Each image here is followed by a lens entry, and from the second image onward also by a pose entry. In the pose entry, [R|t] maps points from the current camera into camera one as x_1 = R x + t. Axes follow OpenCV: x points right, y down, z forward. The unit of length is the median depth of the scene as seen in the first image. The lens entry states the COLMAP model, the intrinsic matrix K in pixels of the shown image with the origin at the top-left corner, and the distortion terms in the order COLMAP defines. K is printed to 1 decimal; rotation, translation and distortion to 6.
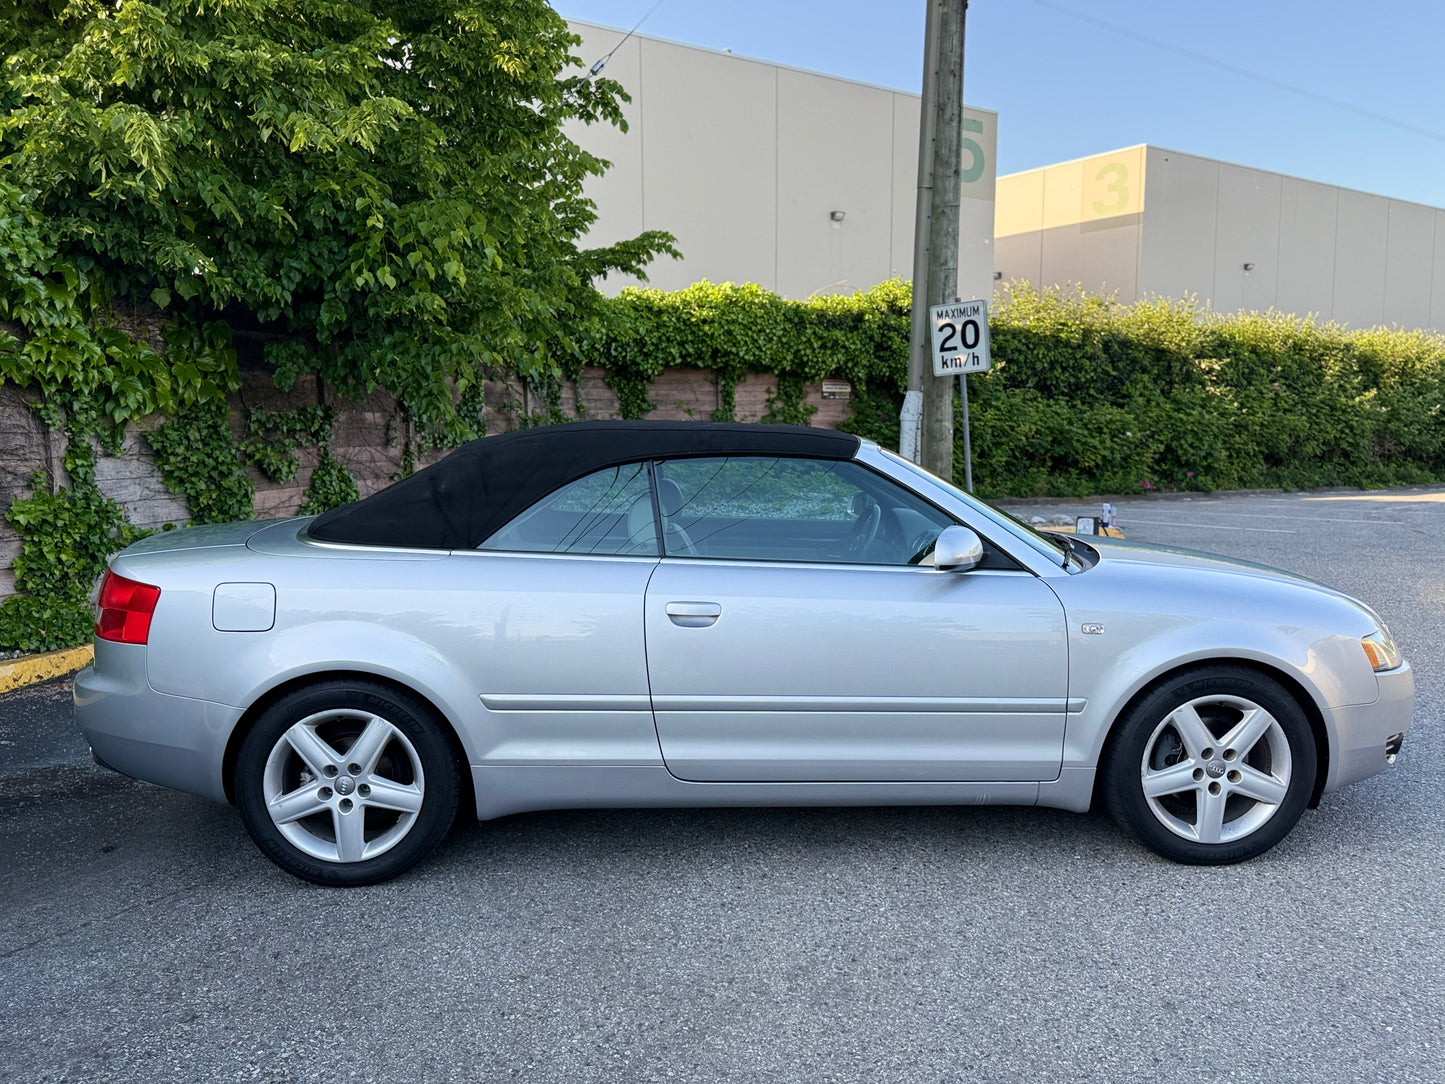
lens RADIAL K [[1140.8, 0, 721.3], [0, 1140.8, 560.1], [0, 0, 1]] dist [0.041685, -0.057352]
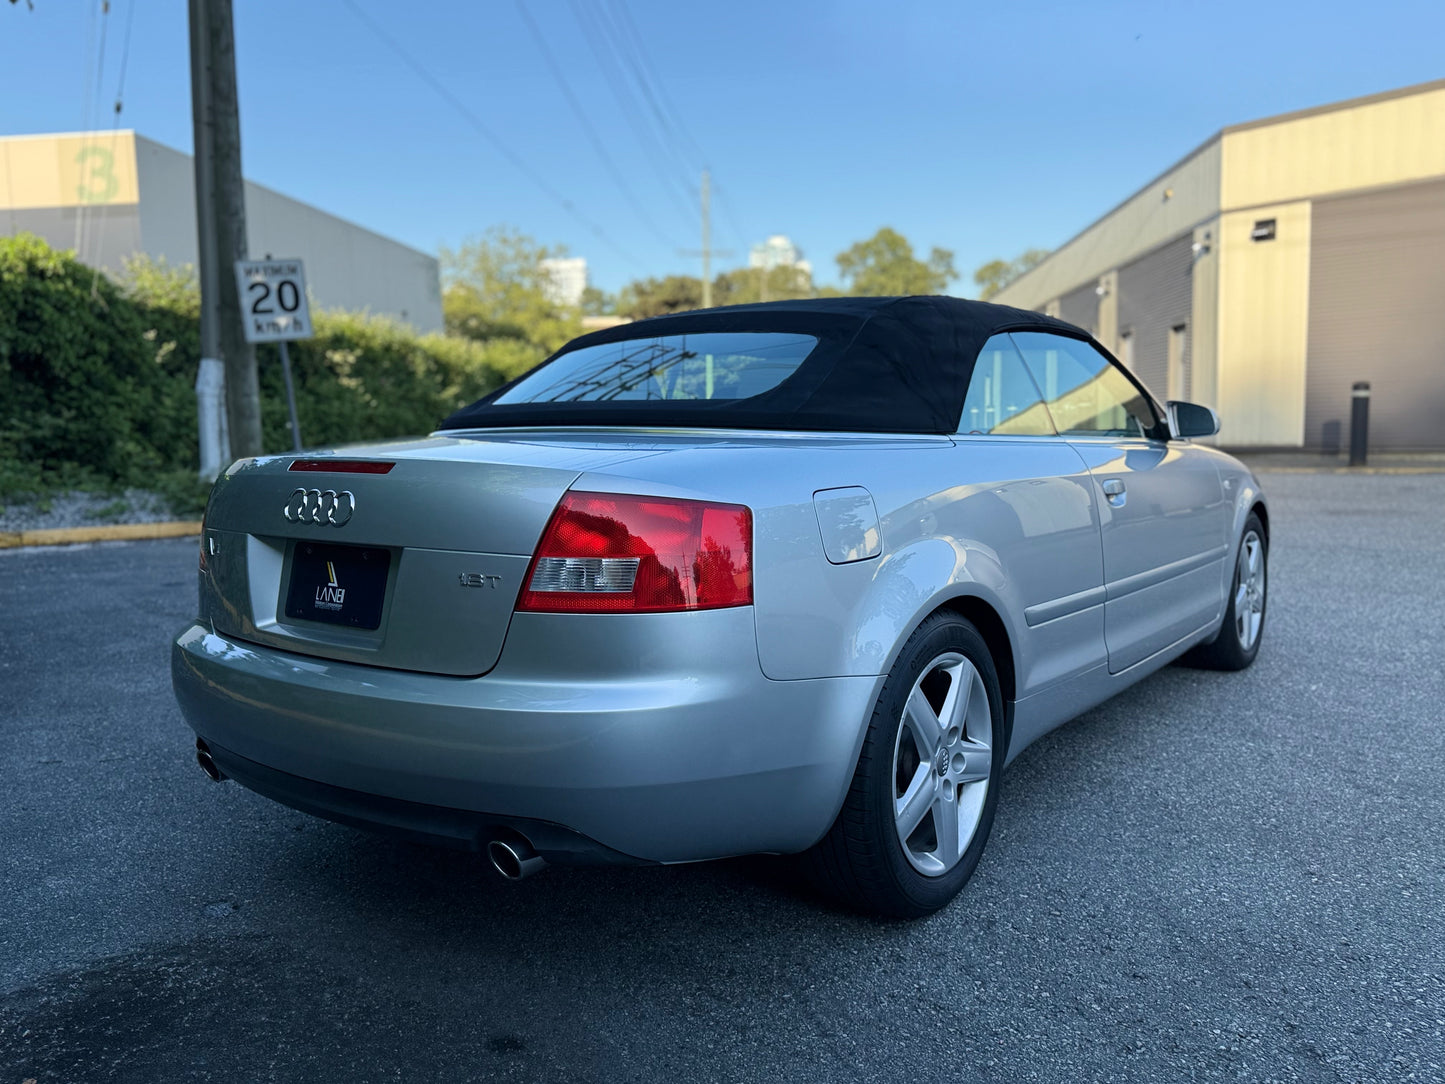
lens RADIAL K [[1140.8, 0, 731.6], [0, 1140.8, 543.0], [0, 0, 1]] dist [0.041685, -0.057352]
pose [[0.628282, -0.093601, 0.772334, -0.430282], [0.115231, 0.992982, 0.026604, 0.013325], [-0.769404, 0.072282, 0.634659, 0.293665]]
